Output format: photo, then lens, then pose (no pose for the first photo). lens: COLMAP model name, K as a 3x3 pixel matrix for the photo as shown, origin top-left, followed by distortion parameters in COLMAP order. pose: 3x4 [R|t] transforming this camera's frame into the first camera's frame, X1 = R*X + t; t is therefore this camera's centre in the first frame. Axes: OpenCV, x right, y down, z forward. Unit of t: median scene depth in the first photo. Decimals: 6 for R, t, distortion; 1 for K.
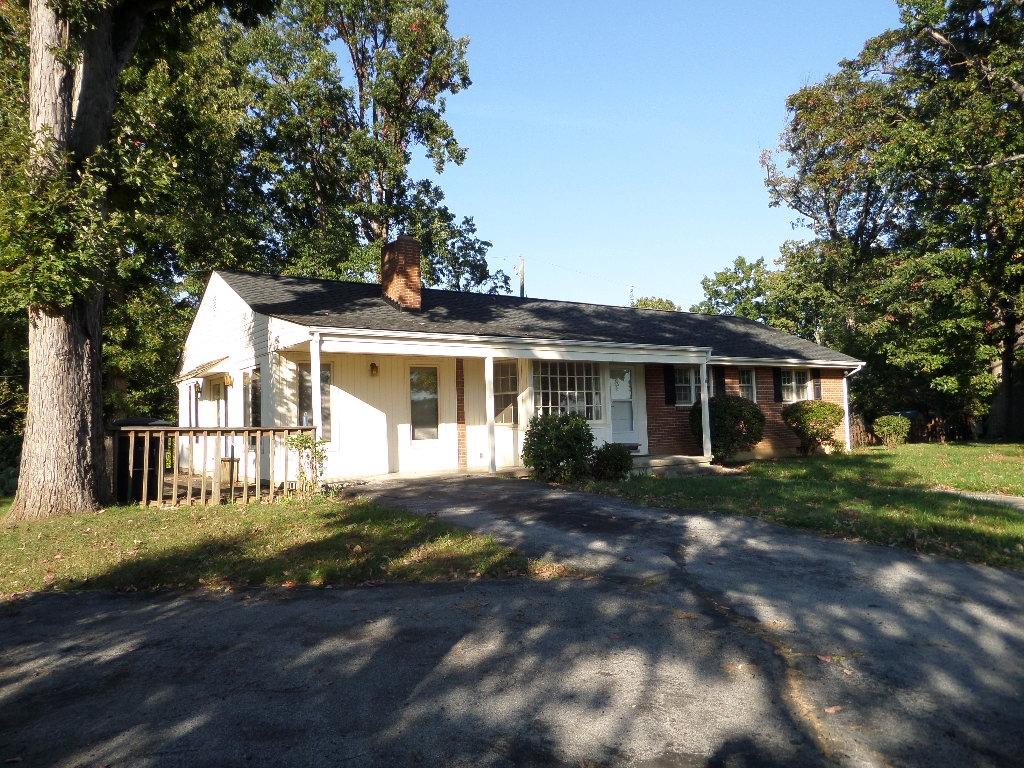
lens RADIAL K [[744.5, 0, 484.6], [0, 744.5, 383.5], [0, 0, 1]] dist [-0.003368, -0.003502]
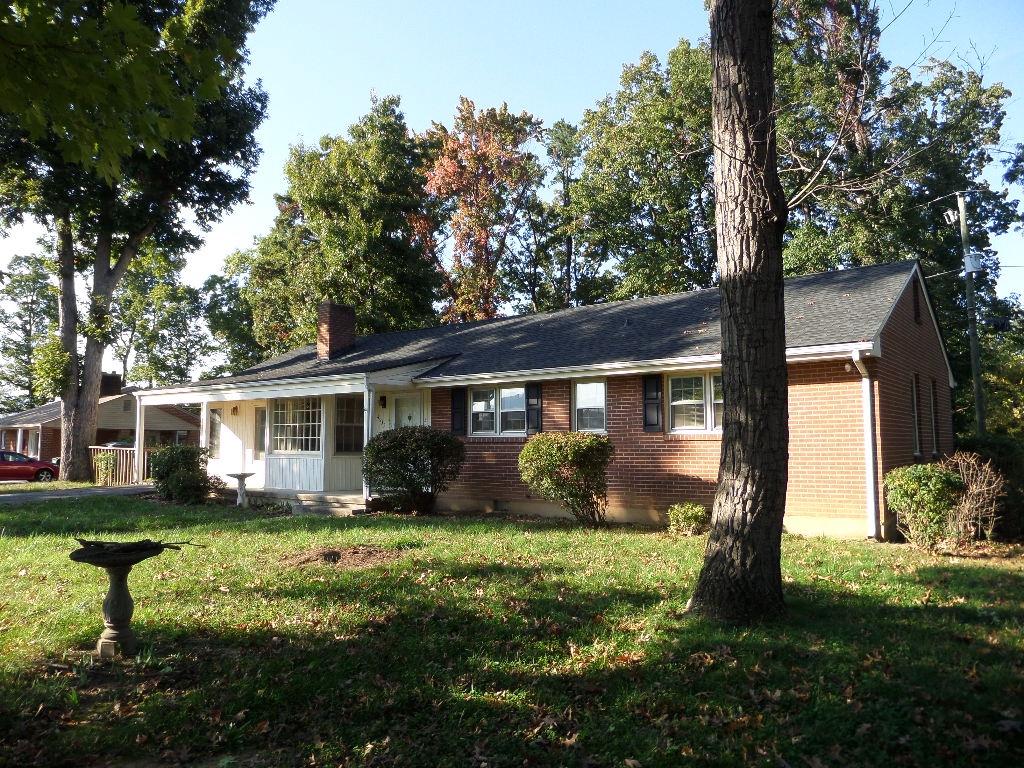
lens RADIAL K [[749.7, 0, 512.6], [0, 749.7, 391.1], [0, 0, 1]] dist [-0.007995, -0.008766]
pose [[0.310756, -0.040700, -0.949618, 1.221450], [0.042100, 0.998692, -0.029026, 0.006862], [0.949557, -0.030959, 0.312062, 0.911208]]
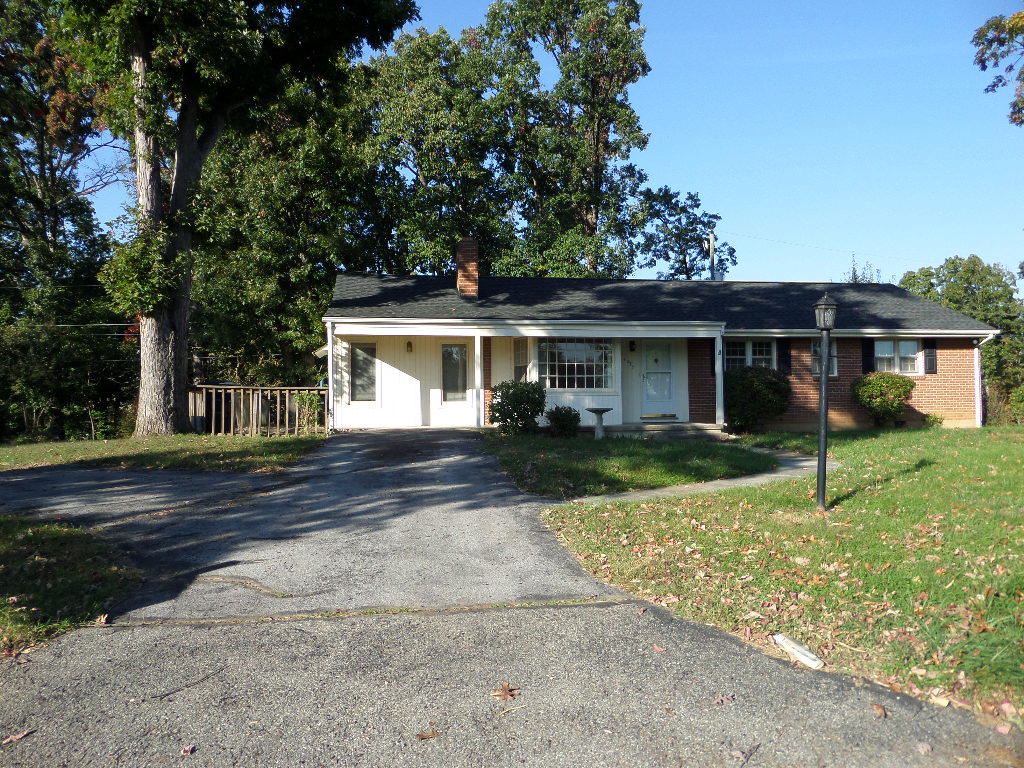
lens RADIAL K [[749.7, 0, 512.6], [0, 749.7, 391.1], [0, 0, 1]] dist [-0.007995, -0.008766]
pose [[0.898790, 0.013748, -0.438164, 0.501366], [0.006007, 0.999028, 0.043668, 0.002410], [0.438338, -0.041880, 0.897834, -0.087741]]
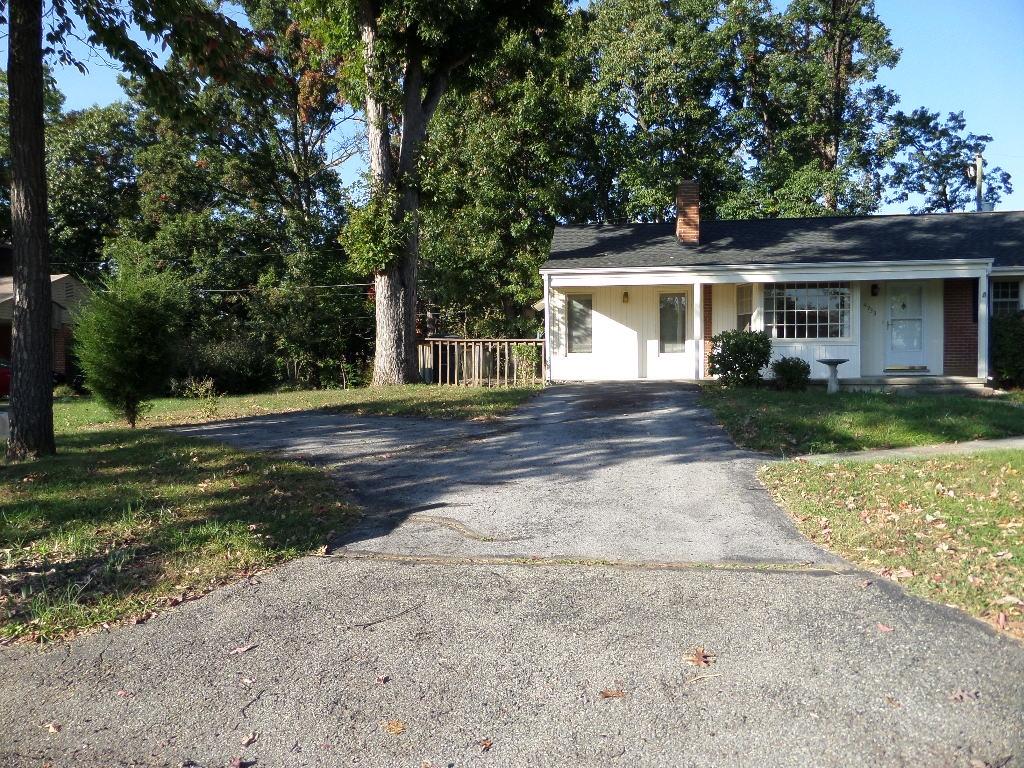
lens RADIAL K [[749.7, 0, 512.6], [0, 749.7, 391.1], [0, 0, 1]] dist [-0.007995, -0.008766]
pose [[0.732350, 0.049637, -0.679117, 0.501821], [0.025925, 0.994584, 0.100651, 0.006287], [0.680435, -0.091318, 0.727096, -0.070919]]
